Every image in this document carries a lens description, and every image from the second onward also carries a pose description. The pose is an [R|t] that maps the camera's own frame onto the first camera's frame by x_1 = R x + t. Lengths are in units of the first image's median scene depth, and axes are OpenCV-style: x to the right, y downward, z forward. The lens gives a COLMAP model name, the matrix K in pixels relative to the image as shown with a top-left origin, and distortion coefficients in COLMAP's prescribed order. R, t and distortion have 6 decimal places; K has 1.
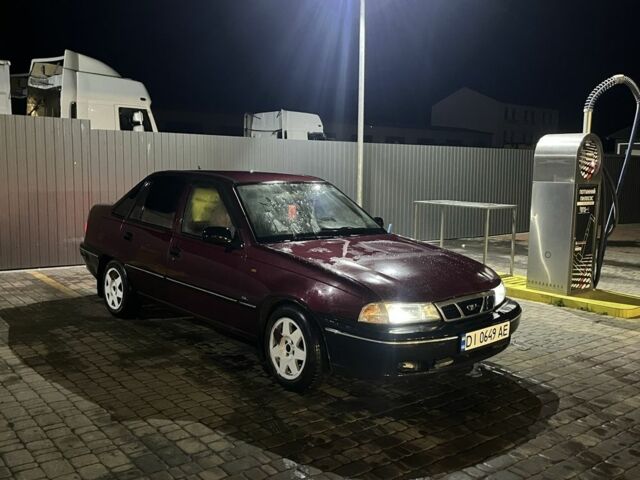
lens RADIAL K [[581.0, 0, 319.6], [0, 581.0, 238.5], [0, 0, 1]] dist [0.003505, 0.000000]
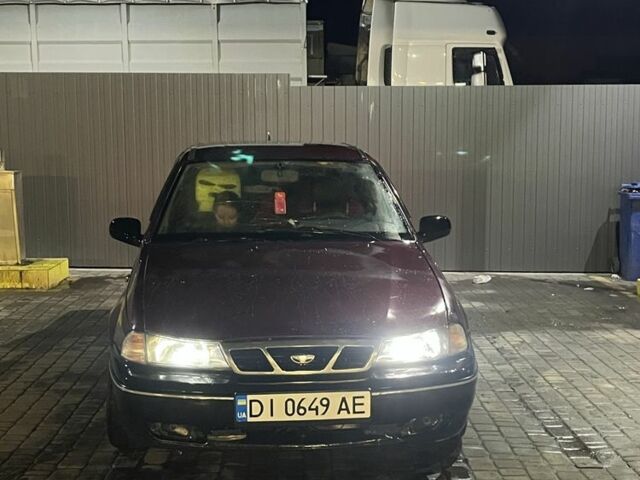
lens RADIAL K [[909.7, 0, 320.7], [0, 909.7, 242.0], [0, 0, 1]] dist [0.033865, 0.000000]
pose [[0.819335, 0.050604, -0.571077, 0.698236], [-0.052772, 0.998525, 0.012767, -0.017356], [0.570881, 0.019677, 0.820797, 0.174321]]
